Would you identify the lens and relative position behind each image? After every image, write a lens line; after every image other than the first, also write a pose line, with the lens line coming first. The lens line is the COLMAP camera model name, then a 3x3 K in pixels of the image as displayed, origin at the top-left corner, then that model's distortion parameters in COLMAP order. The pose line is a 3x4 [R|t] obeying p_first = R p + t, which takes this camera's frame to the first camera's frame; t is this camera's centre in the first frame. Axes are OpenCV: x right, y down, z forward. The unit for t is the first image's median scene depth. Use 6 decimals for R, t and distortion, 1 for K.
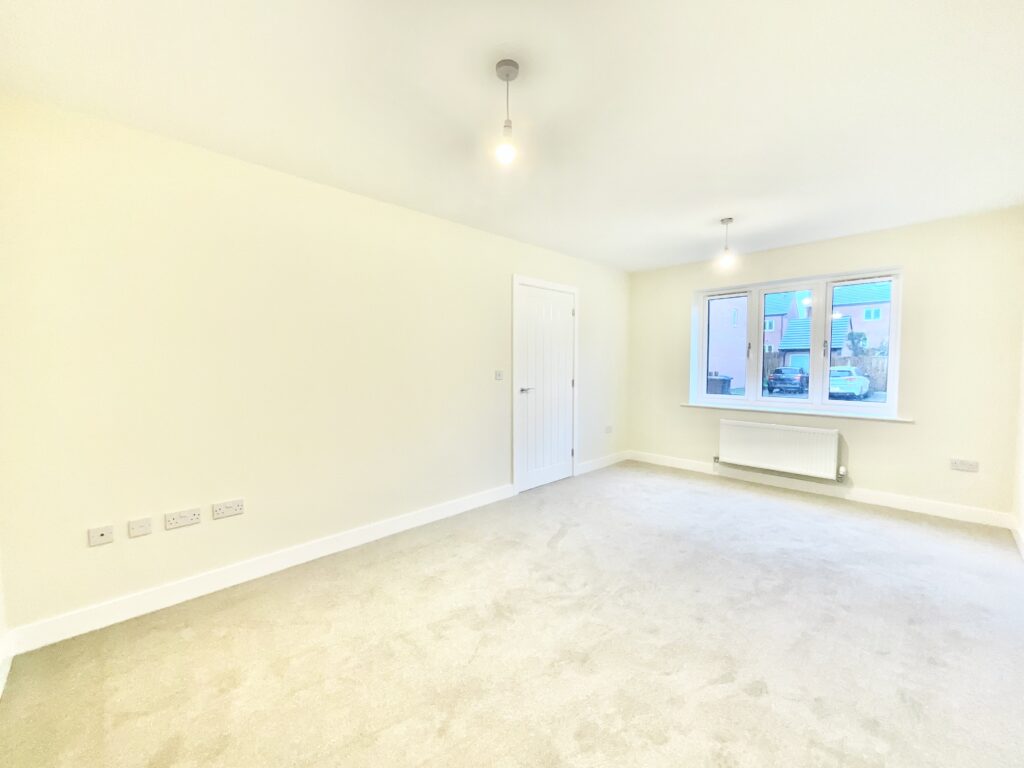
lens RADIAL K [[413.1, 0, 512.0], [0, 413.1, 384.0], [0, 0, 1]] dist [-0.001669, 0.000324]
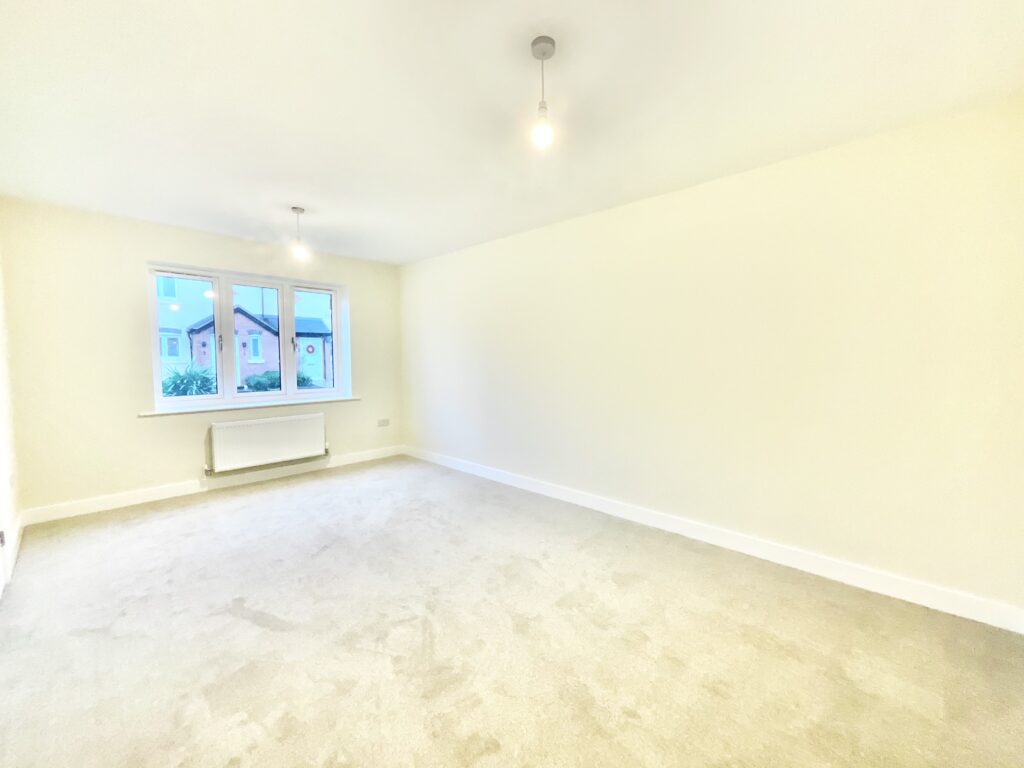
lens RADIAL K [[413.1, 0, 512.0], [0, 413.1, 384.0], [0, 0, 1]] dist [-0.001669, 0.000324]
pose [[-0.028091, -0.063315, 0.997598, -0.486344], [0.051114, 0.996595, 0.064691, -0.026144], [-0.998298, 0.052809, -0.024759, 0.547485]]
